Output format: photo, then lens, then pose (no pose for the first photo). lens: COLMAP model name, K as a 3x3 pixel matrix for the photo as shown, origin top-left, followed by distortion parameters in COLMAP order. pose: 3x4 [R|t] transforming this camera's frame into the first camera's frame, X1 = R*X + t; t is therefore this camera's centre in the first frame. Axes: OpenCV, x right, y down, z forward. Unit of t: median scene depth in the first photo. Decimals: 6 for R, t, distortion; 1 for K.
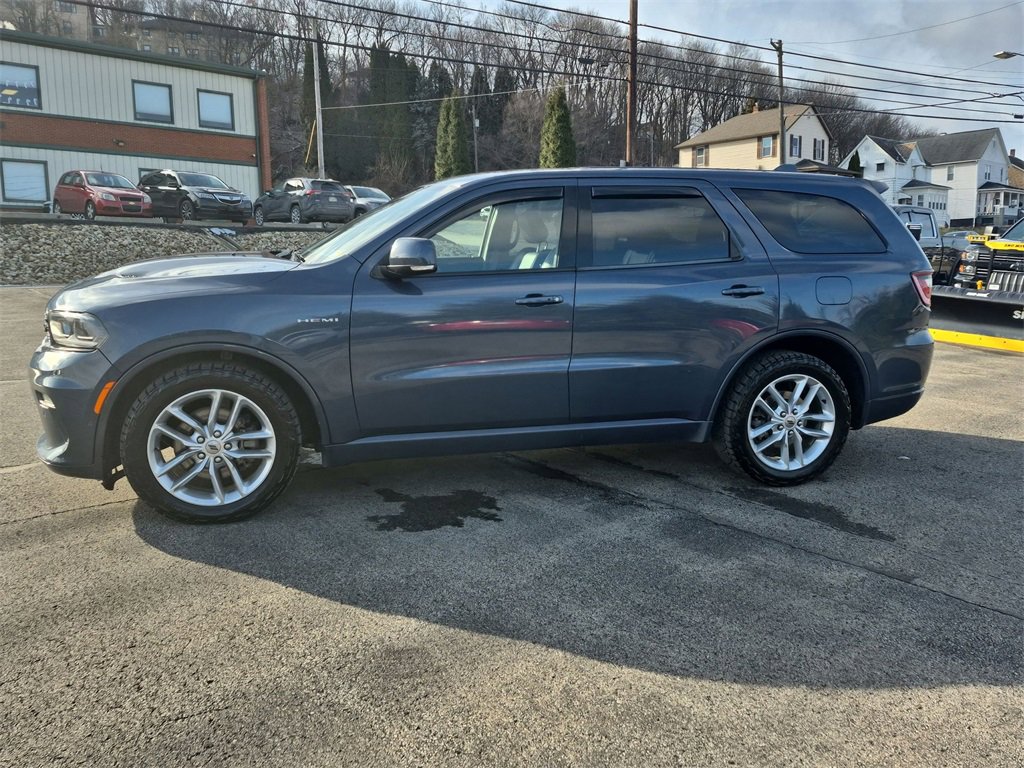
lens RADIAL K [[841.1, 0, 508.4], [0, 841.1, 366.7], [0, 0, 1]] dist [0.097183, -0.108179]
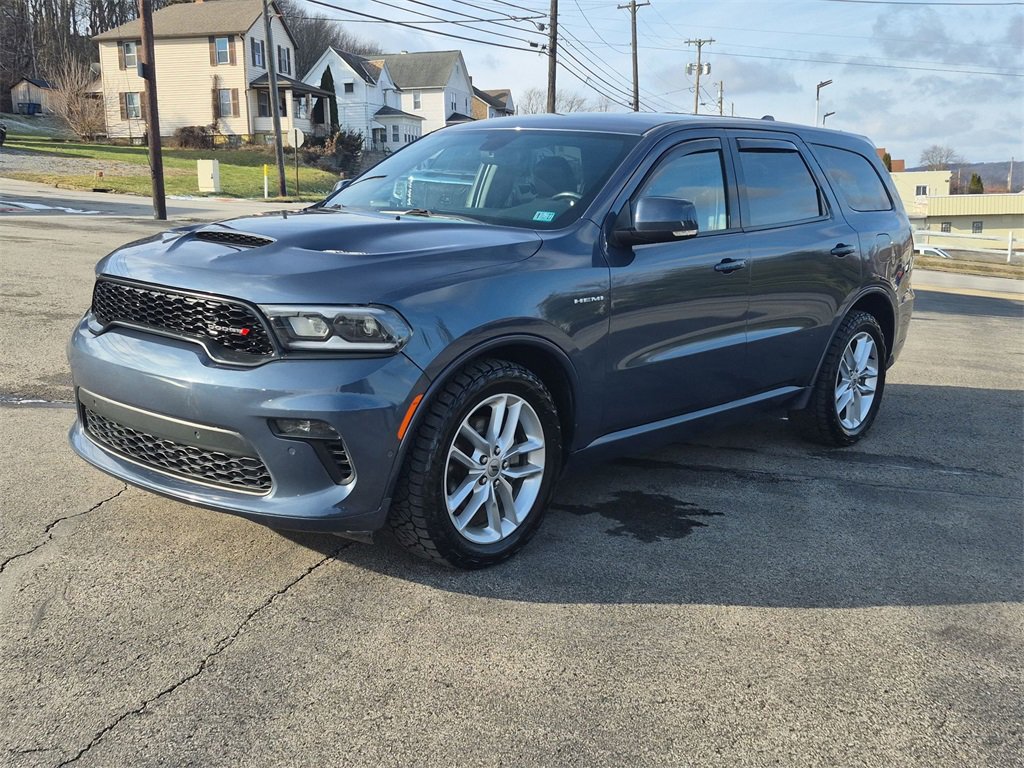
lens RADIAL K [[1128.2, 0, 495.3], [0, 1128.2, 376.1], [0, 0, 1]] dist [0.092979, 0.000000]
pose [[0.836817, -0.082380, 0.541250, -0.732923], [0.066111, 0.996585, 0.049470, -0.033420], [-0.543477, -0.005615, 0.839405, 0.103840]]
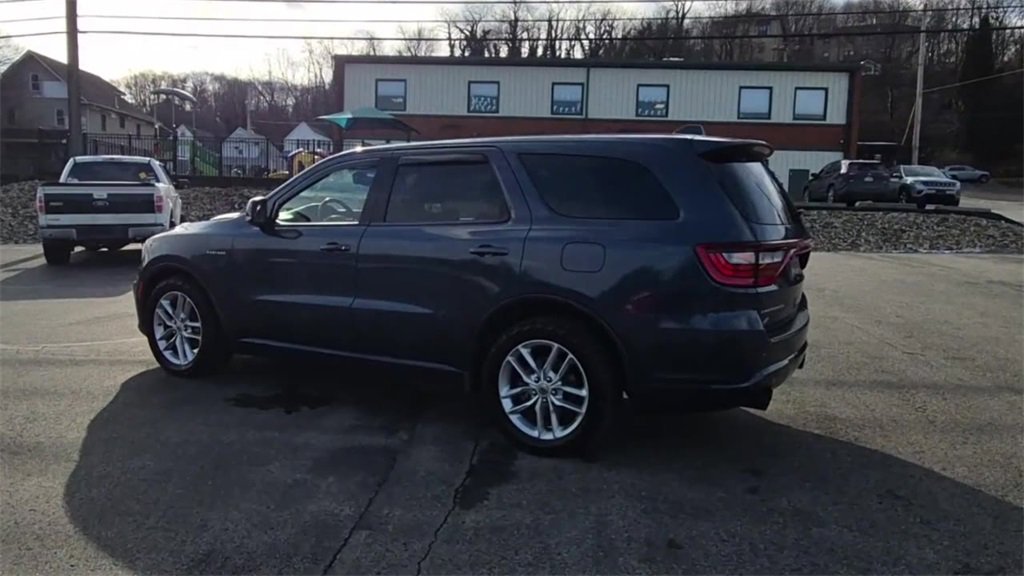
lens RADIAL K [[764.7, 0, 512.2], [0, 764.7, 291.8], [0, 0, 1]] dist [-0.001706, 0.004848]
pose [[0.688763, 0.084631, -0.720030, 0.909477], [-0.124698, 0.992191, -0.002663, -0.038281], [0.714182, 0.091621, 0.693938, 0.351898]]
